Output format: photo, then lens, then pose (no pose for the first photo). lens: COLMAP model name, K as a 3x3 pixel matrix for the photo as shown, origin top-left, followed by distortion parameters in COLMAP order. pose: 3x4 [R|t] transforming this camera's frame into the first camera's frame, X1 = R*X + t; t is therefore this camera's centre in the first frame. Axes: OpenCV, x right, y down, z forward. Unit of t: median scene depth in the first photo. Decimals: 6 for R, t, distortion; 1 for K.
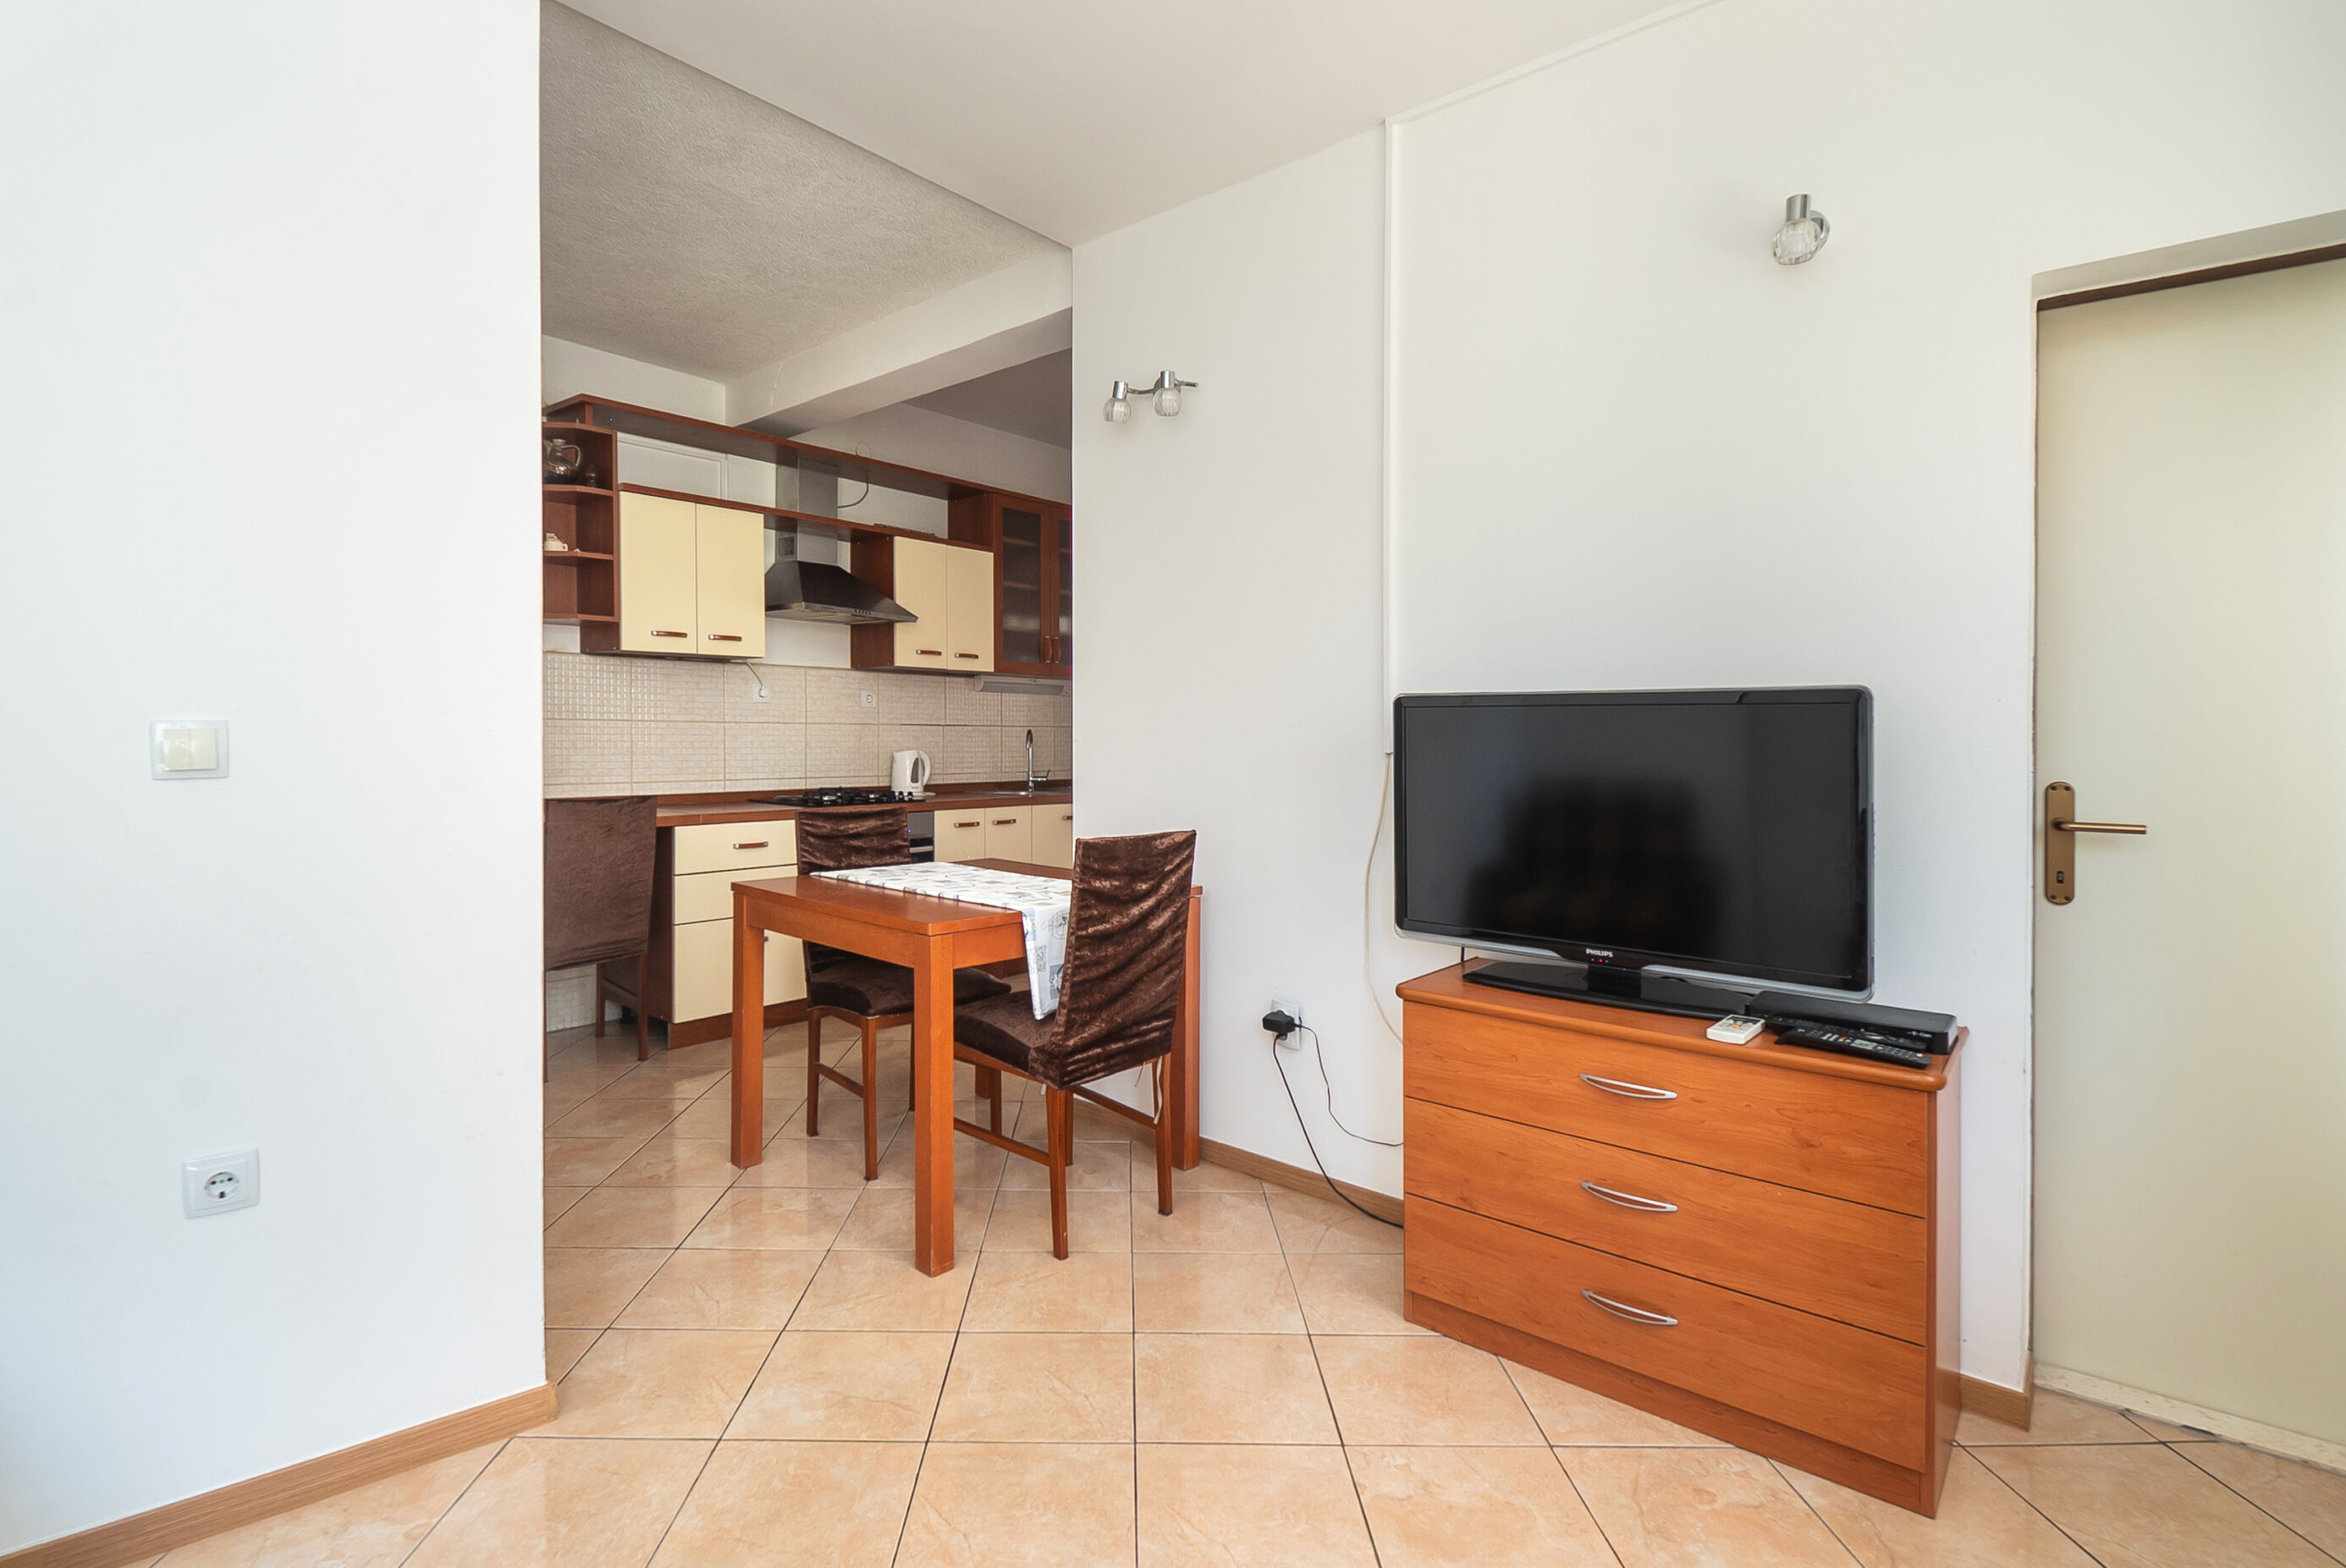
lens RADIAL K [[1122.1, 0, 1119.2], [0, 1122.1, 710.8], [0, 0, 1]] dist [0.012742, -0.012562]
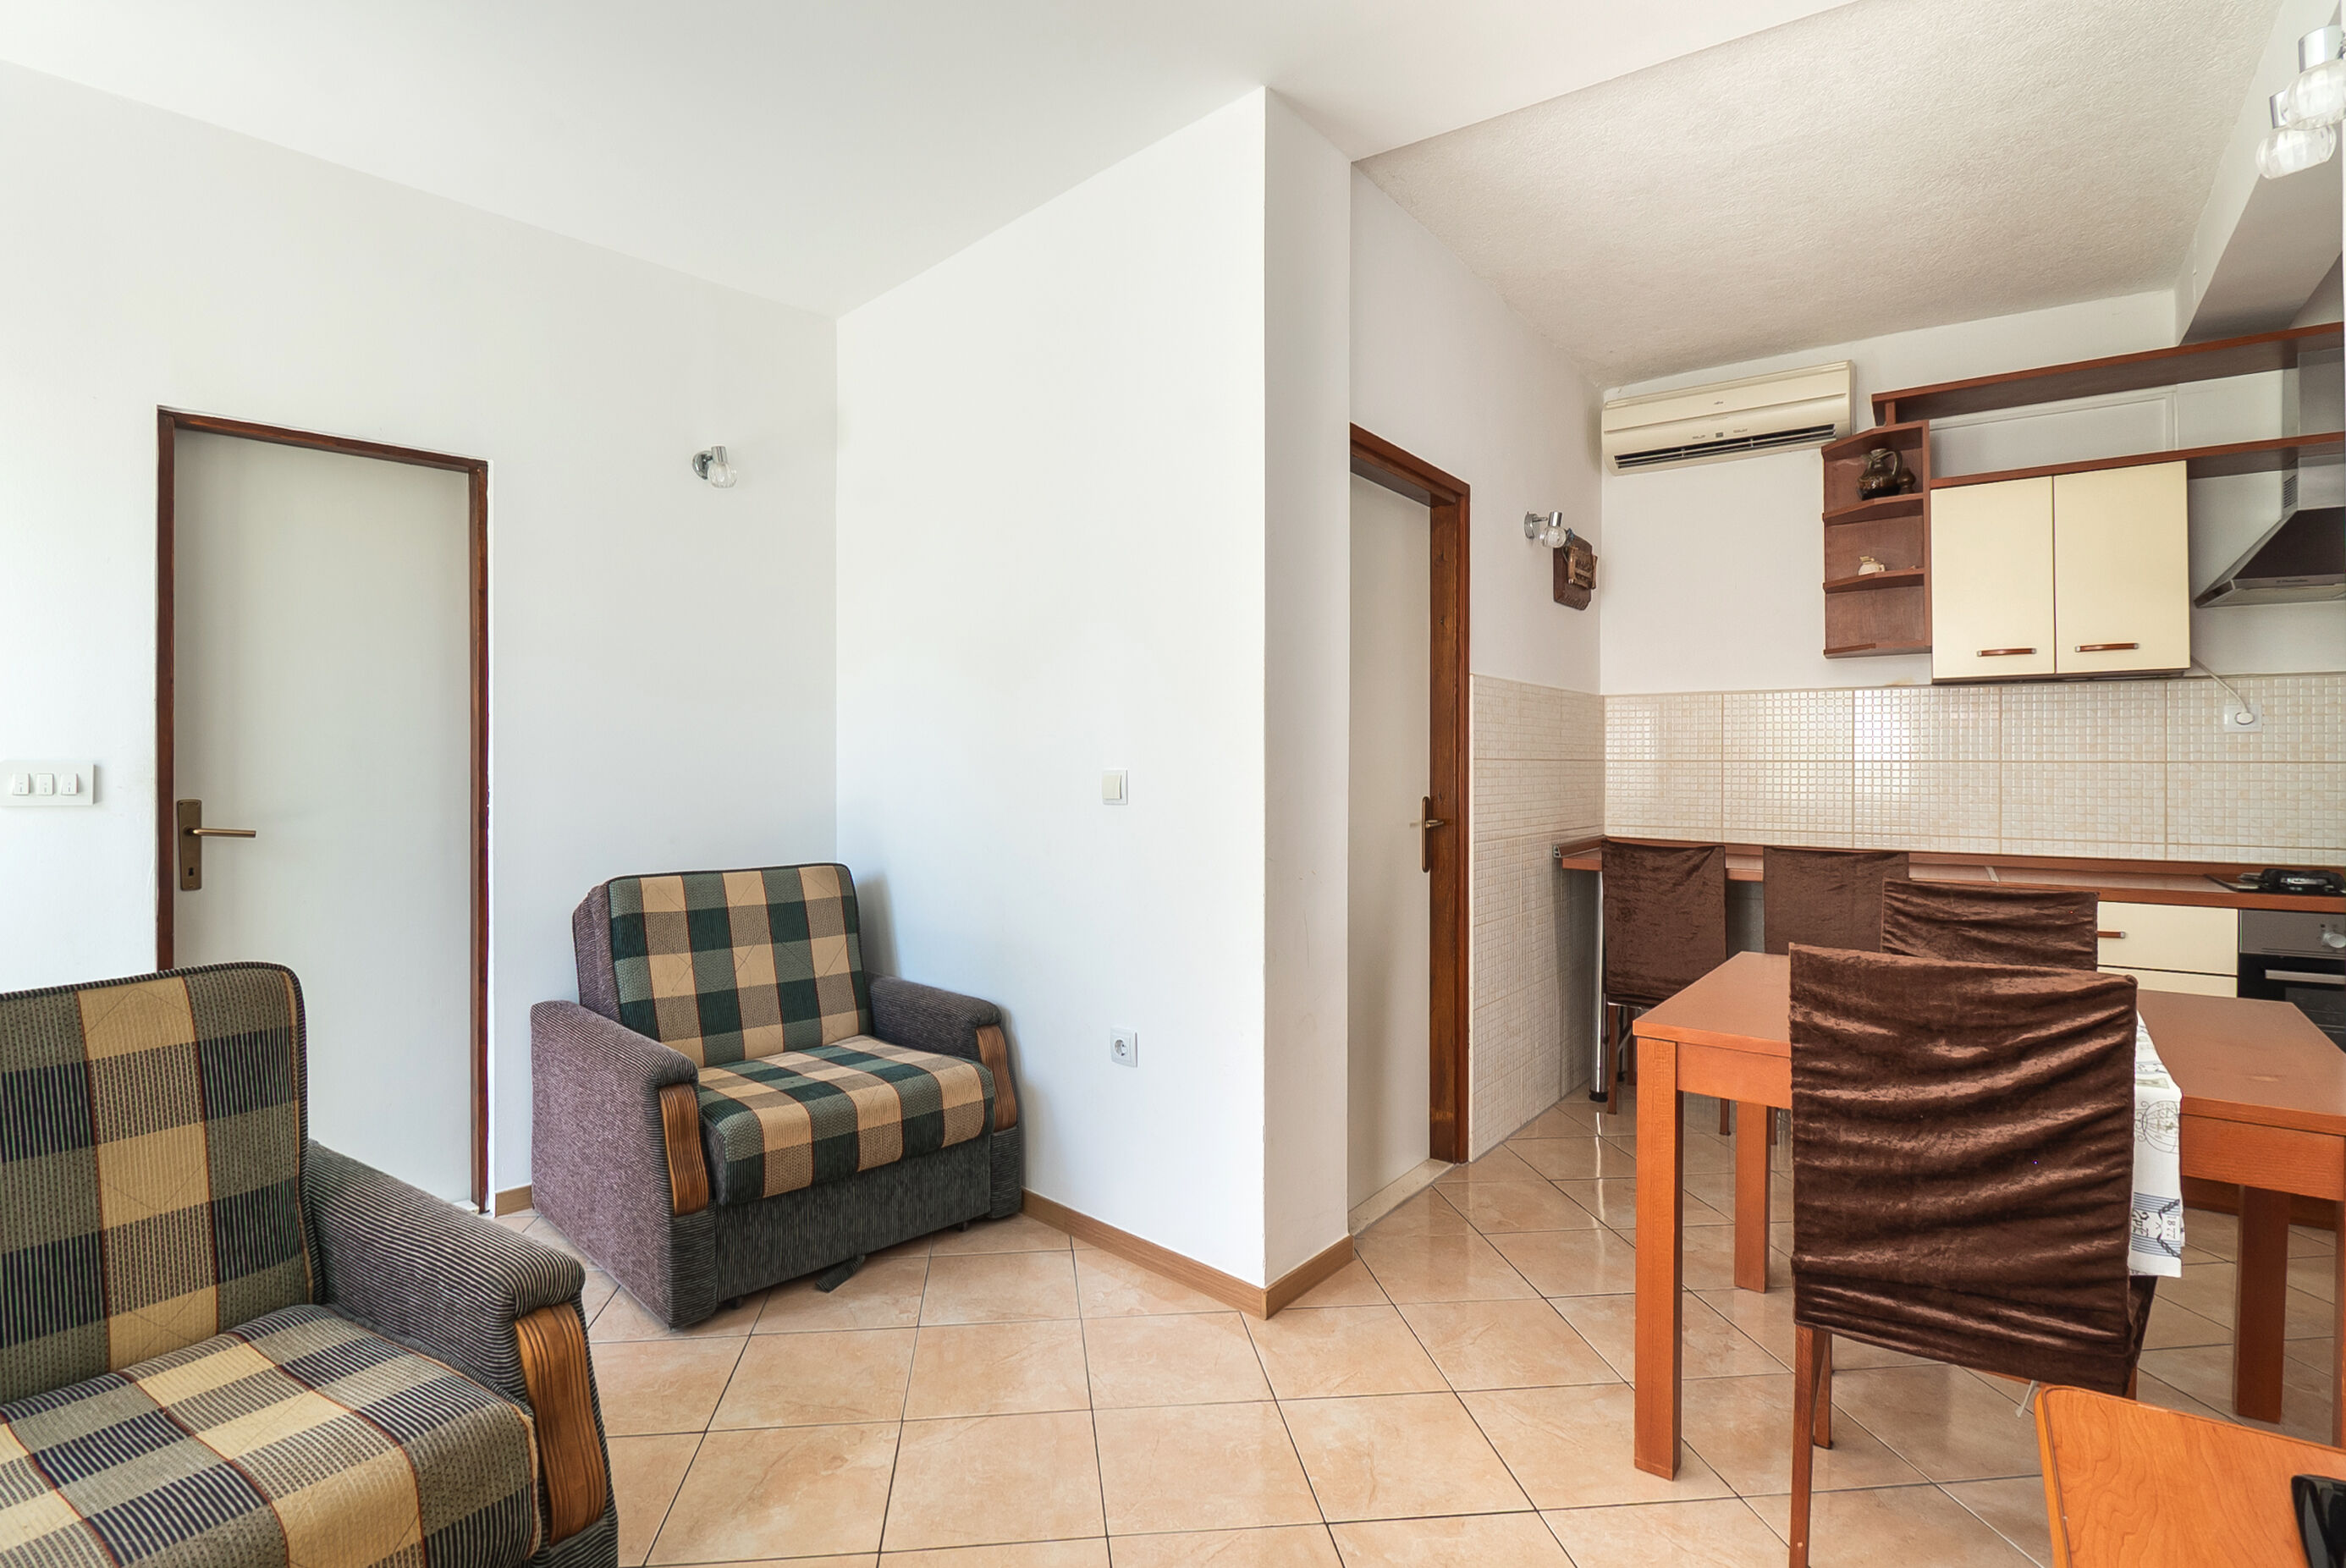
lens RADIAL K [[1148.0, 0, 1156.9], [0, 1148.0, 726.3], [0, 0, 1]] dist [-0.003216, -0.001834]
pose [[0.103719, -0.038699, -0.993853, 0.497109], [0.016643, 0.999170, -0.037169, 0.005931], [0.994467, -0.012686, 0.104278, 0.474162]]
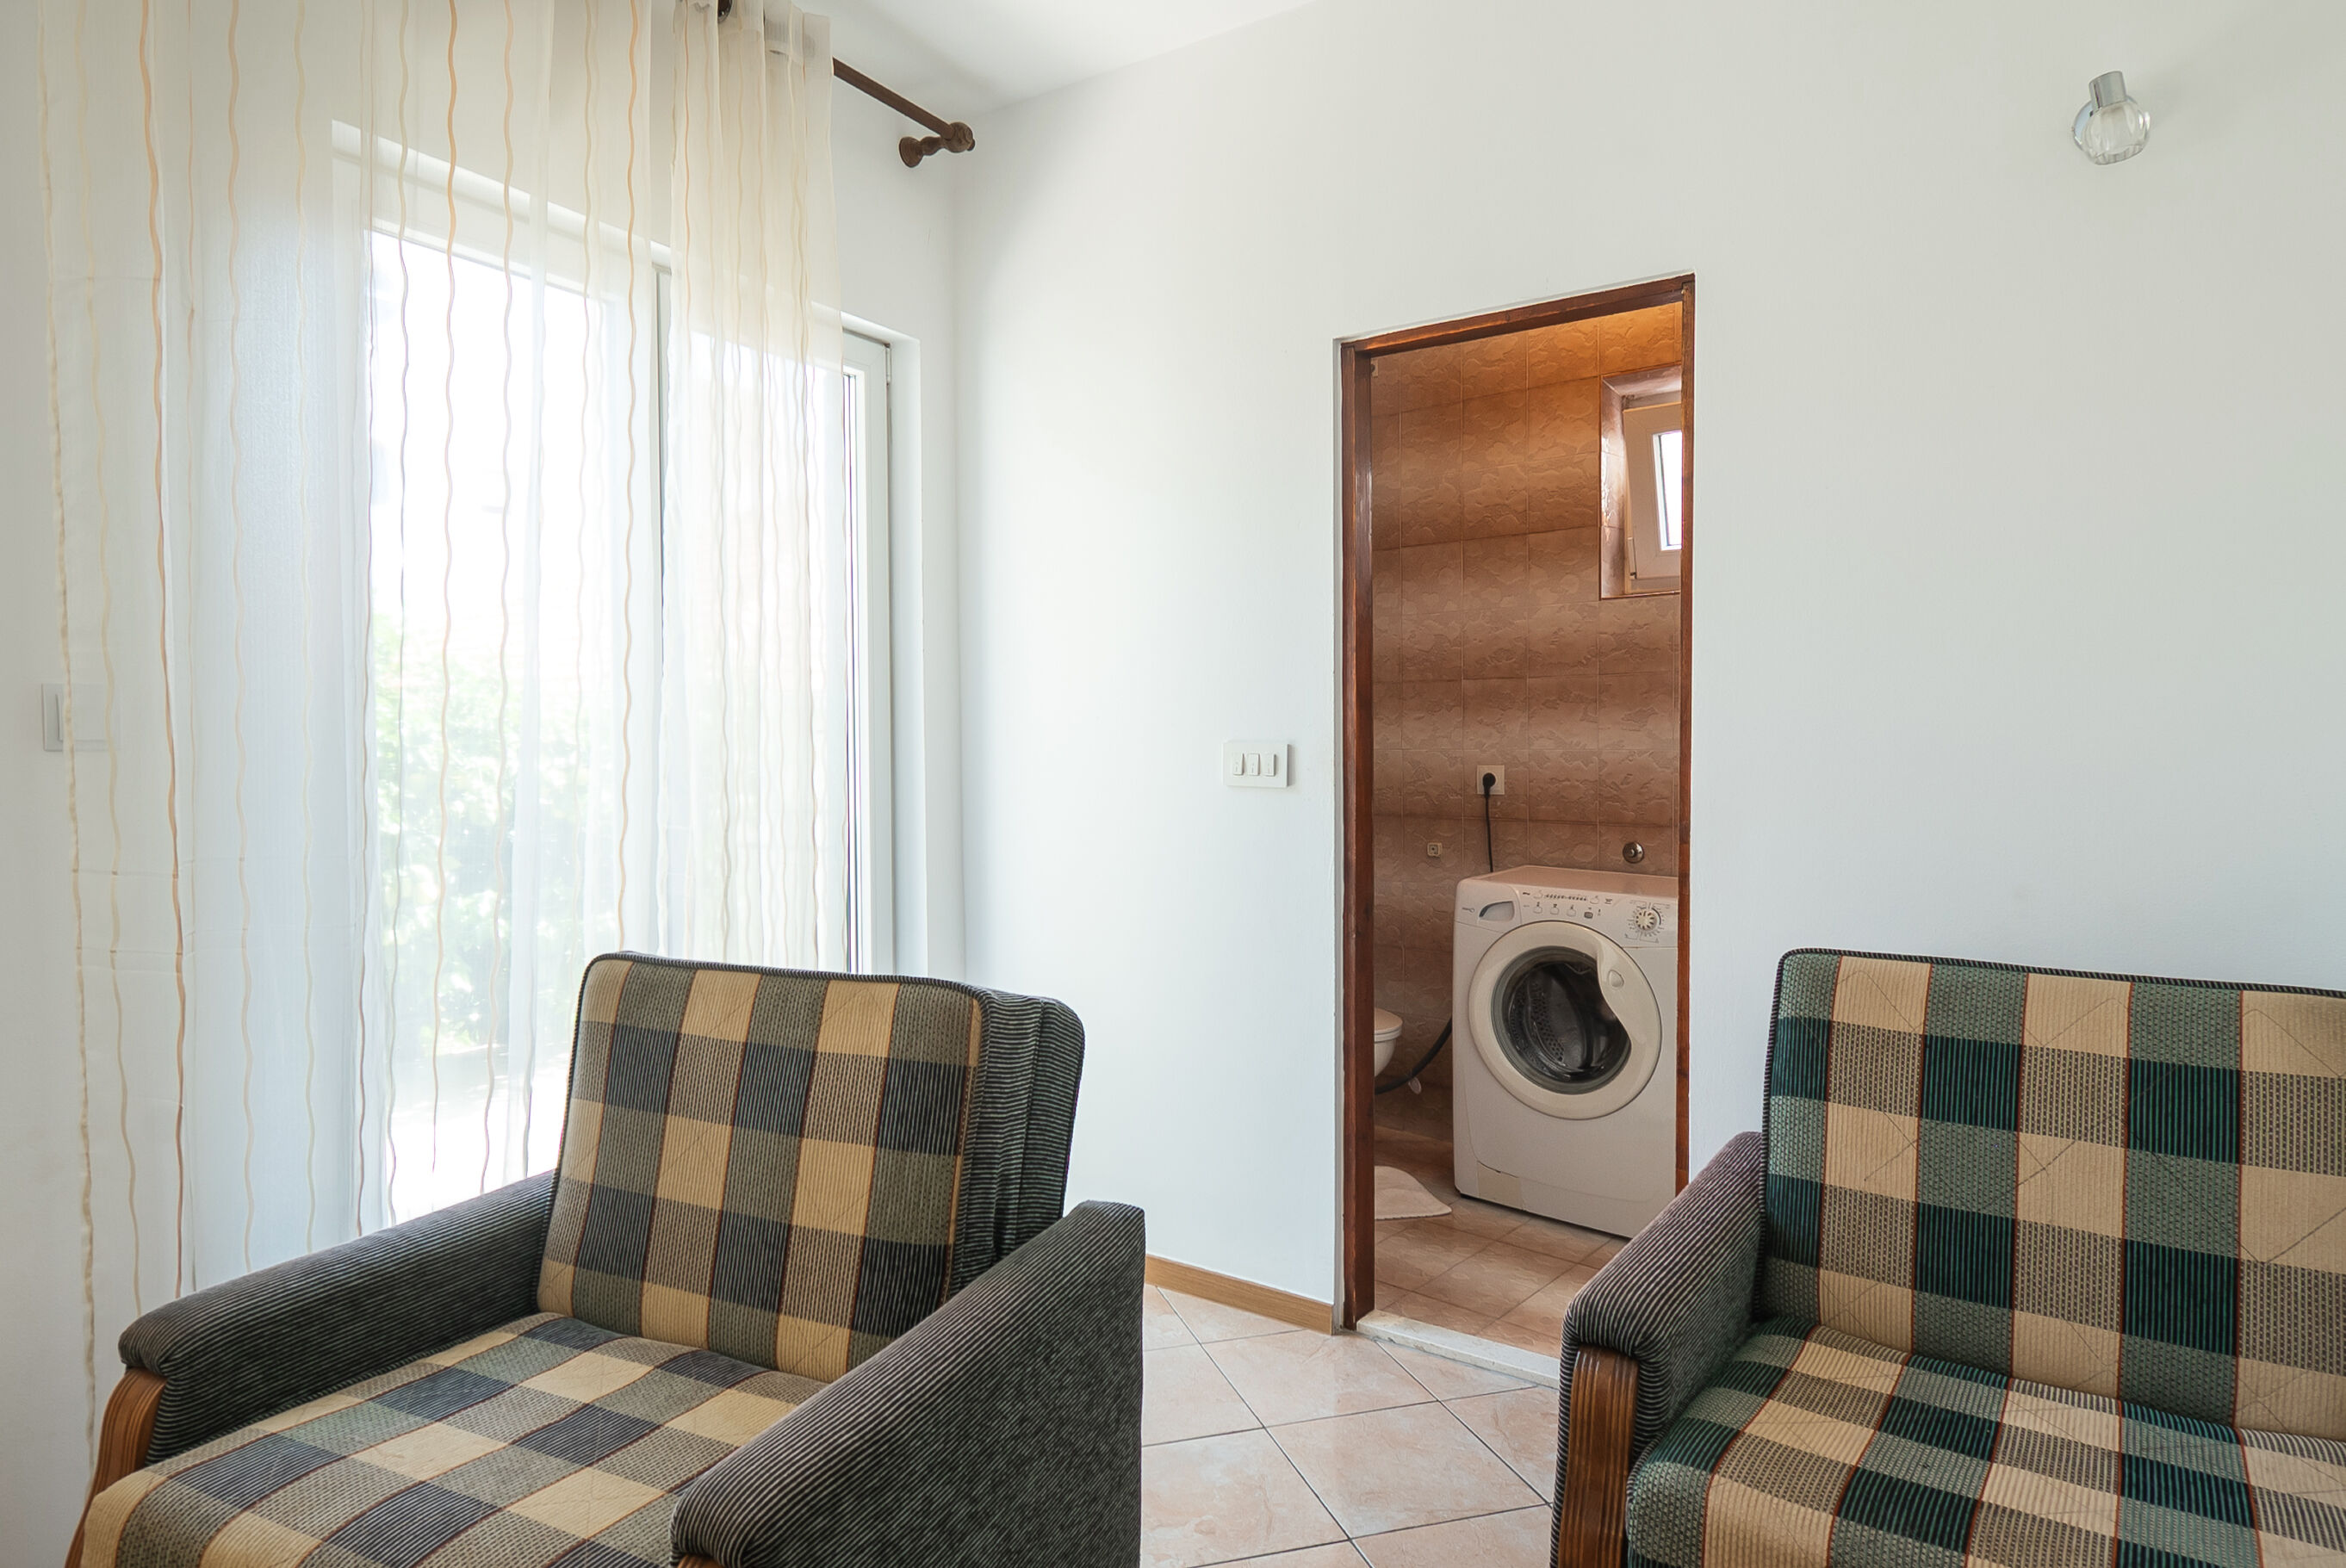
lens RADIAL K [[1414.4, 0, 1119.9], [0, 1414.4, 735.3], [0, 0, 1]] dist [0.004081, -0.011031]
pose [[-0.969540, 0.001037, -0.244929, -0.033056], [0.002937, 0.999968, -0.007393, -0.008332], [0.244914, -0.007887, -0.969513, 0.694729]]
